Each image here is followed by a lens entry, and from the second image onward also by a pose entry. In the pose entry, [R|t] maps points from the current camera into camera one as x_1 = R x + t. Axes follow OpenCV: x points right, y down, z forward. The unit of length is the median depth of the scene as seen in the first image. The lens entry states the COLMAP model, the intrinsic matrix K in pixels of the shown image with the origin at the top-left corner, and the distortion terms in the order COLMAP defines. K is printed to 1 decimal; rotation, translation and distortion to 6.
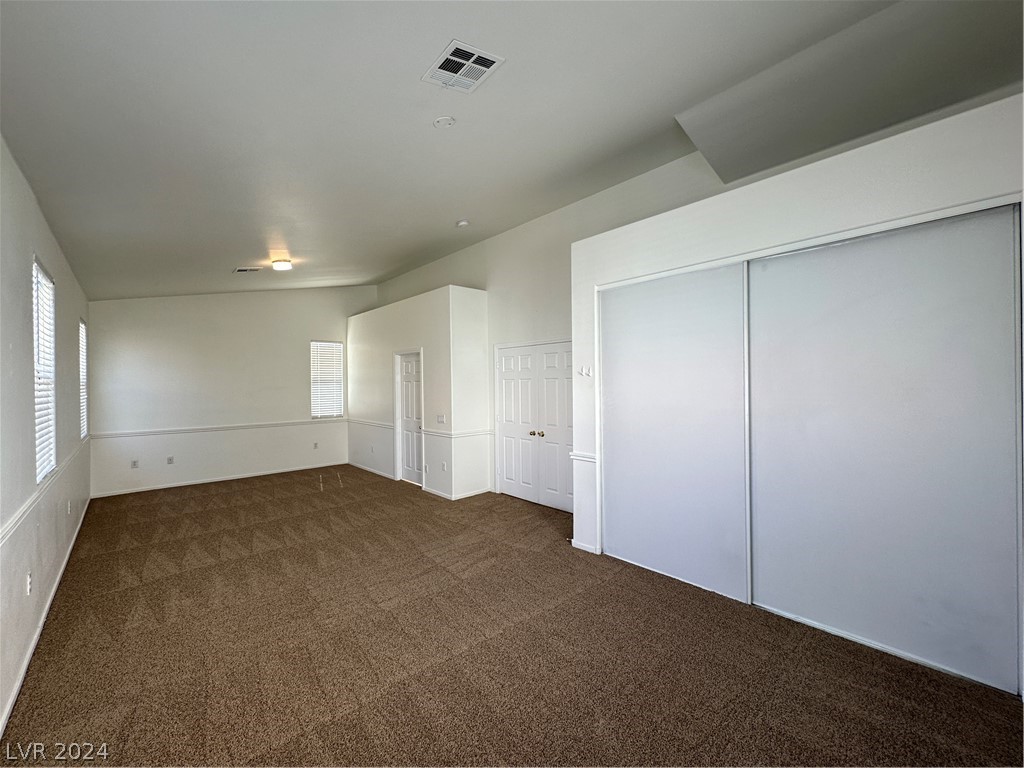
lens RADIAL K [[408.2, 0, 512.6], [0, 408.2, 386.7], [0, 0, 1]] dist [-0.000676, -0.000219]
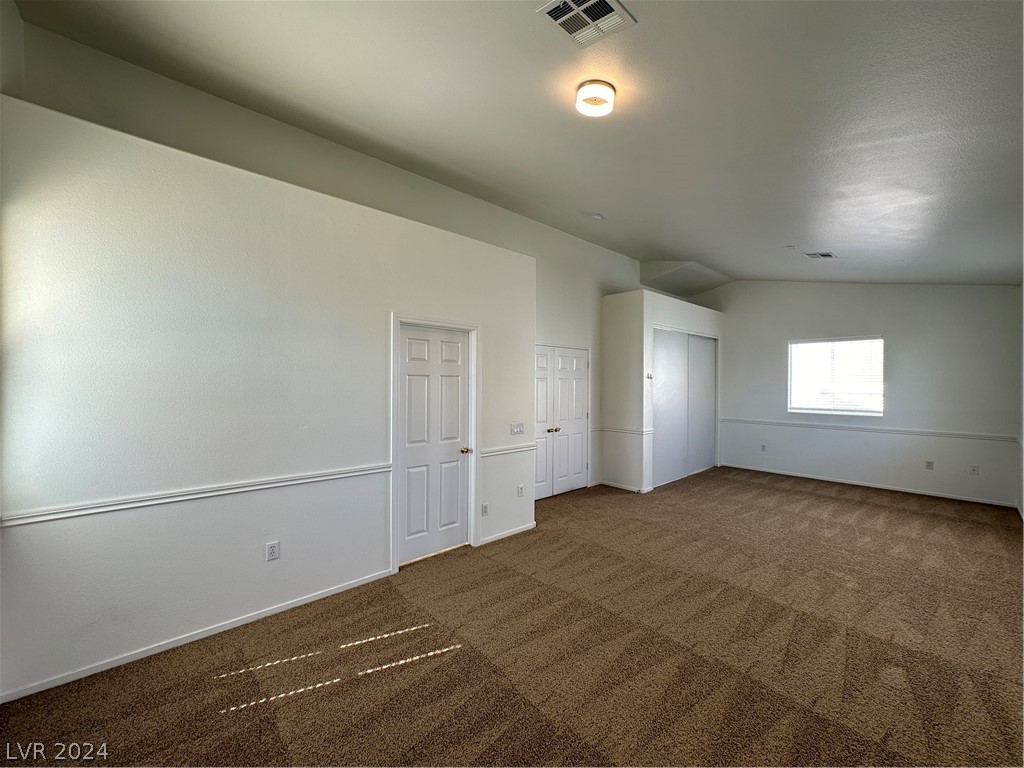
lens RADIAL K [[408.2, 0, 512.6], [0, 408.2, 385.4], [0, 0, 1]] dist [-0.000676, -0.000219]
pose [[0.014204, -0.001297, 0.999898, -0.927078], [-0.013746, 0.999904, 0.001493, -0.001476], [-0.999805, -0.013765, 0.014184, 1.006283]]
